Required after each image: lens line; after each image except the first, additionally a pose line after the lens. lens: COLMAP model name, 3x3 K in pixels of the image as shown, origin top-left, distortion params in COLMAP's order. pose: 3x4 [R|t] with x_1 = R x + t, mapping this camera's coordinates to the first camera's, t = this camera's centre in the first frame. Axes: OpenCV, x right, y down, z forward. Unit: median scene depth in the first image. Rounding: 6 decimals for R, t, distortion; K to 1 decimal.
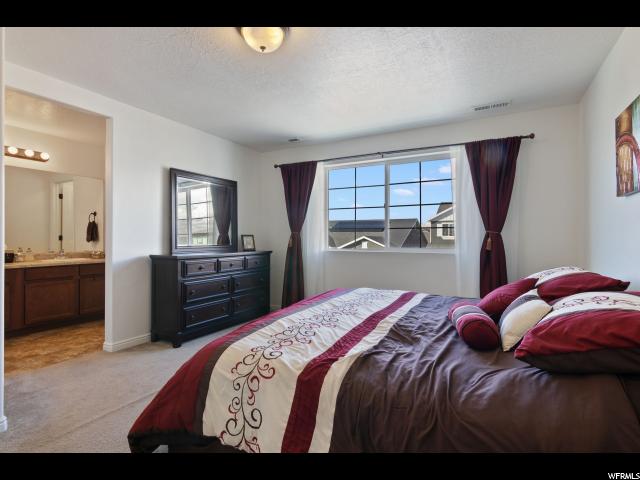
lens RADIAL K [[321.2, 0, 319.1], [0, 321.2, 237.3], [0, 0, 1]] dist [-0.001844, -0.001050]
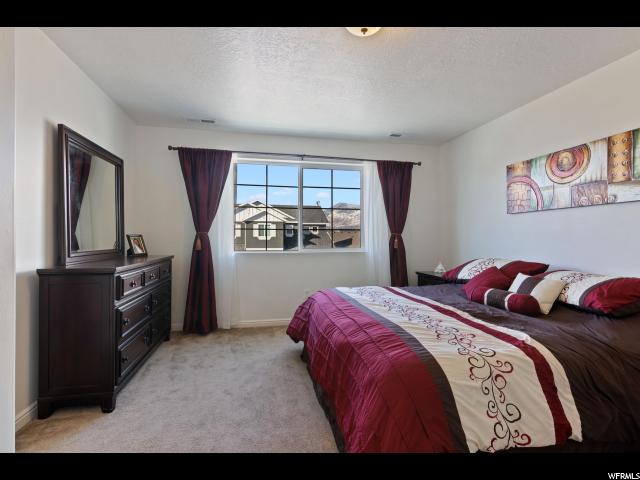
lens RADIAL K [[321.2, 0, 319.1], [0, 321.2, 237.3], [0, 0, 1]] dist [-0.001844, -0.001050]
pose [[0.760466, 0.002065, 0.649374, -0.431869], [-0.001417, 0.999998, -0.001520, -0.001787], [-0.649376, 0.000236, 0.760468, 0.195382]]
